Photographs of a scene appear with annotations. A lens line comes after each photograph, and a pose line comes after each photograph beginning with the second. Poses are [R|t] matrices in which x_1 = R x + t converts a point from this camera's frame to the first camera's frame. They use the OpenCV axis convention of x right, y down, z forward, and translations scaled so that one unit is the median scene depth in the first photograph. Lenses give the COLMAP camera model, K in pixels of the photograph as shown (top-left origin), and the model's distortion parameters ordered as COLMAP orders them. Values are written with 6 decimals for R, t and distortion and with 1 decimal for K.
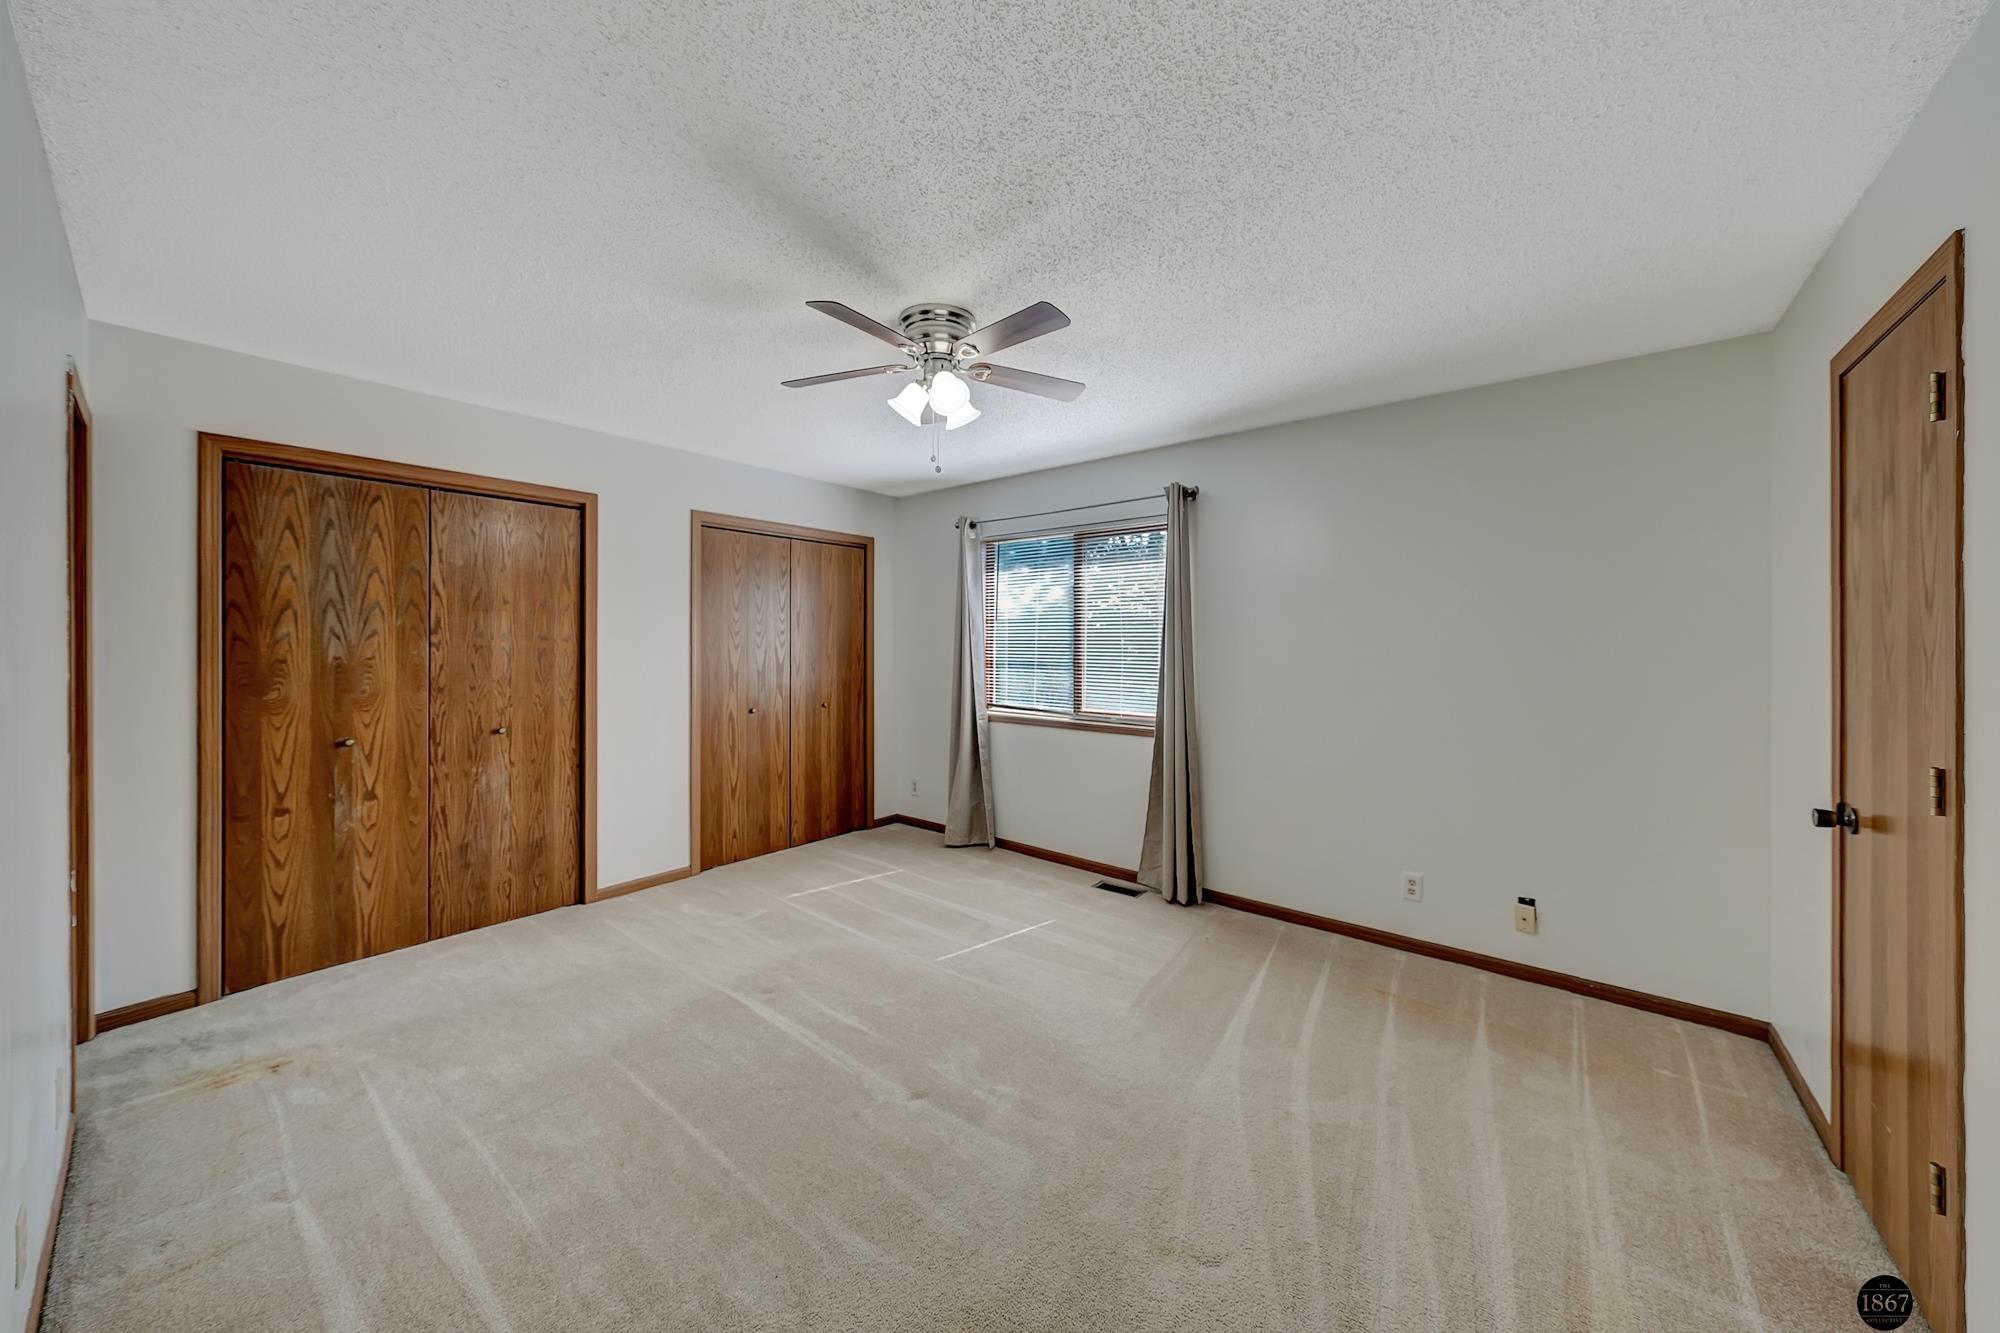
lens RADIAL K [[681.7, 0, 1000.9], [0, 681.7, 644.1], [0, 0, 1]] dist [-0.000618, -0.000004]
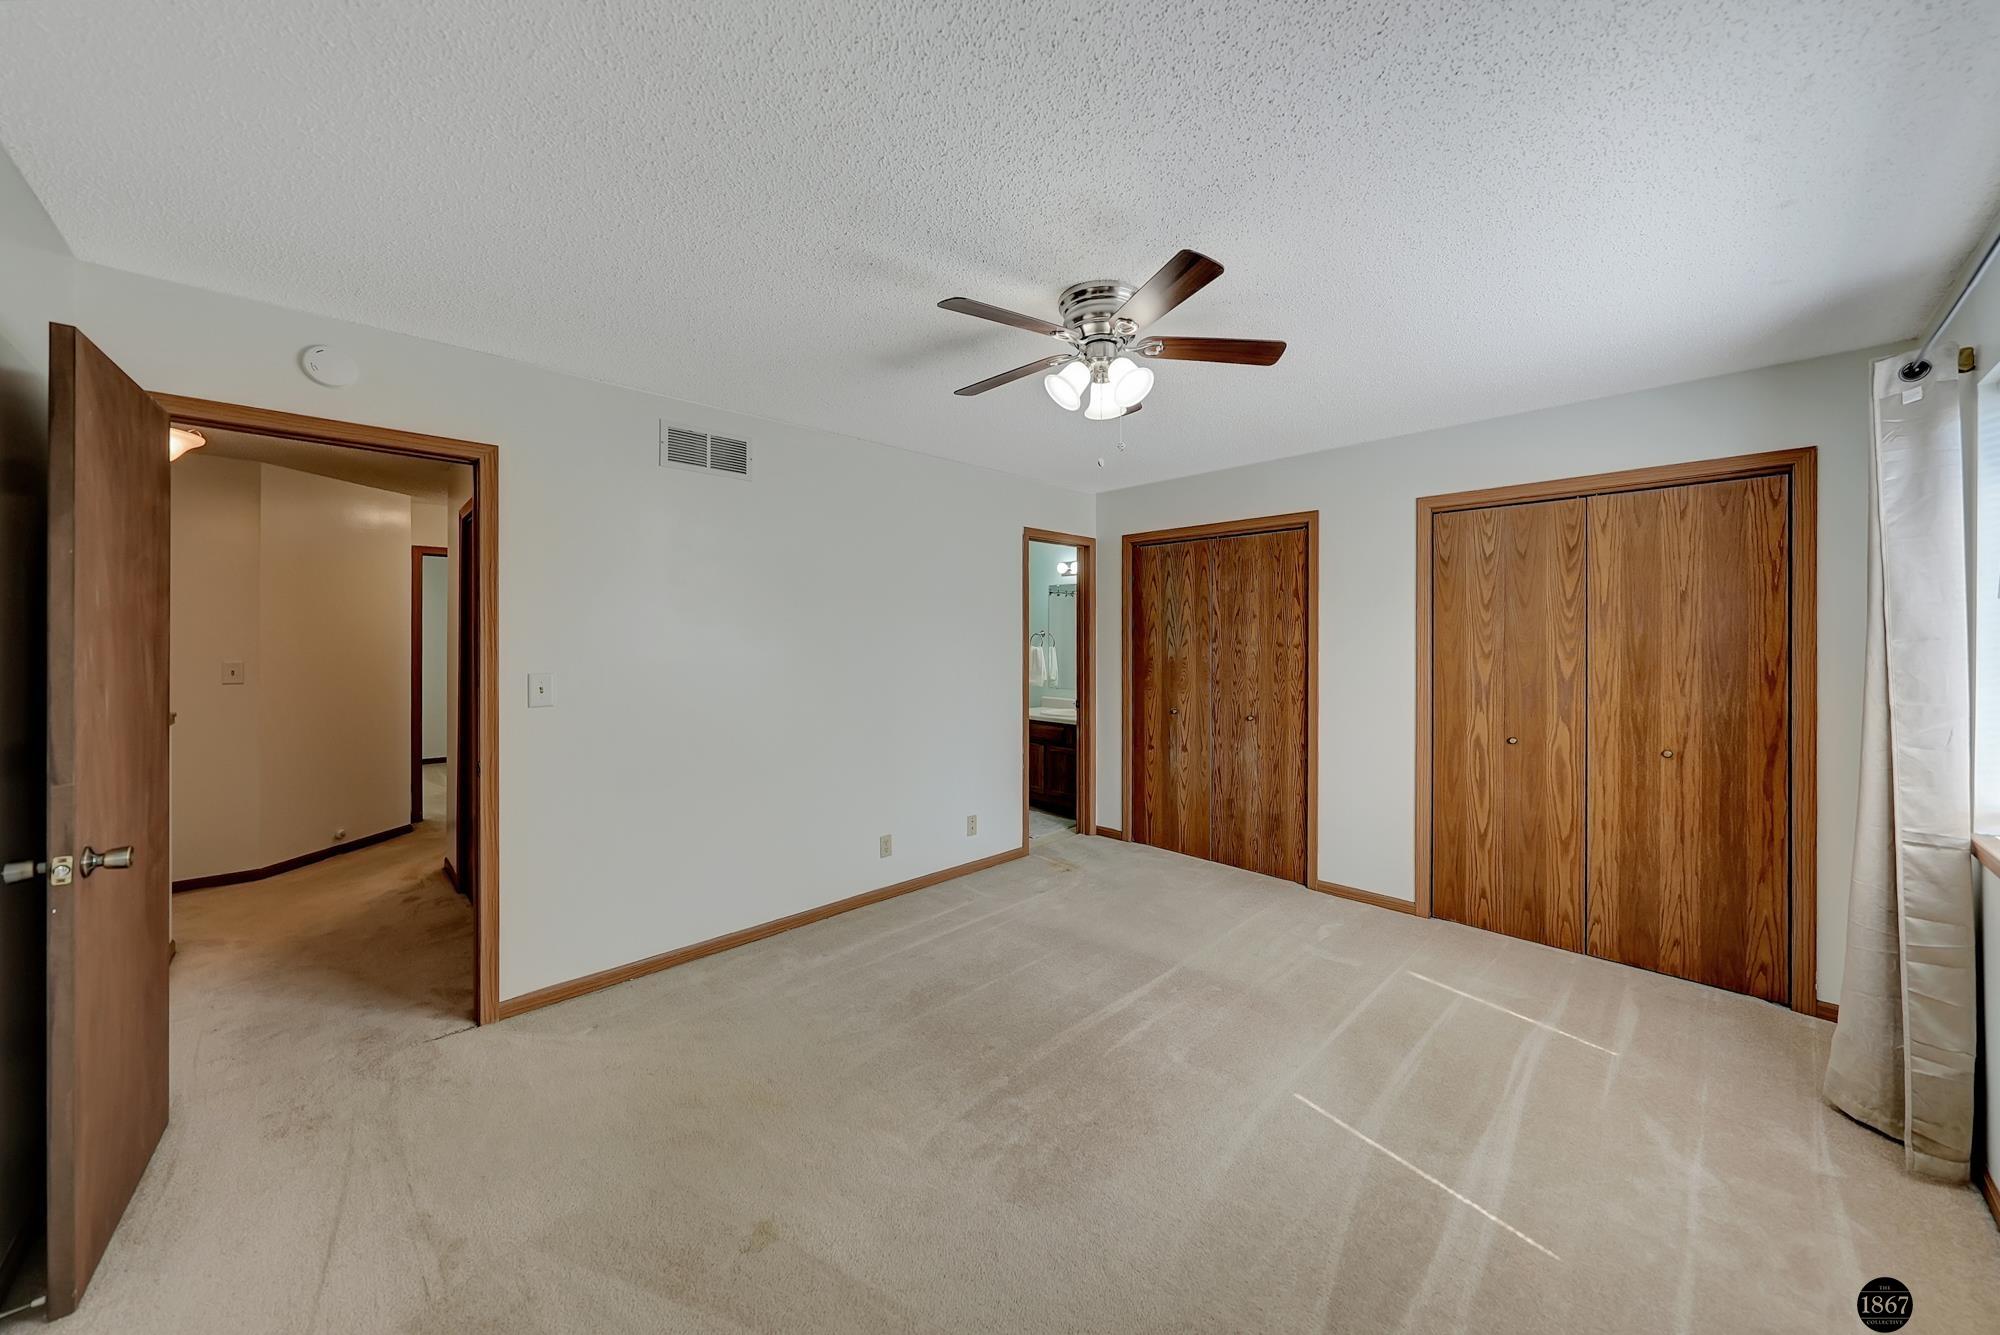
lens RADIAL K [[697.4, 0, 1013.4], [0, 697.4, 643.9], [0, 0, 1]] dist [-0.002407, 0.000100]
pose [[-0.100769, -0.001337, -0.994909, 0.609442], [-0.004808, 0.999988, -0.000856, -0.007465], [0.994898, 0.004698, -0.100775, 0.710437]]
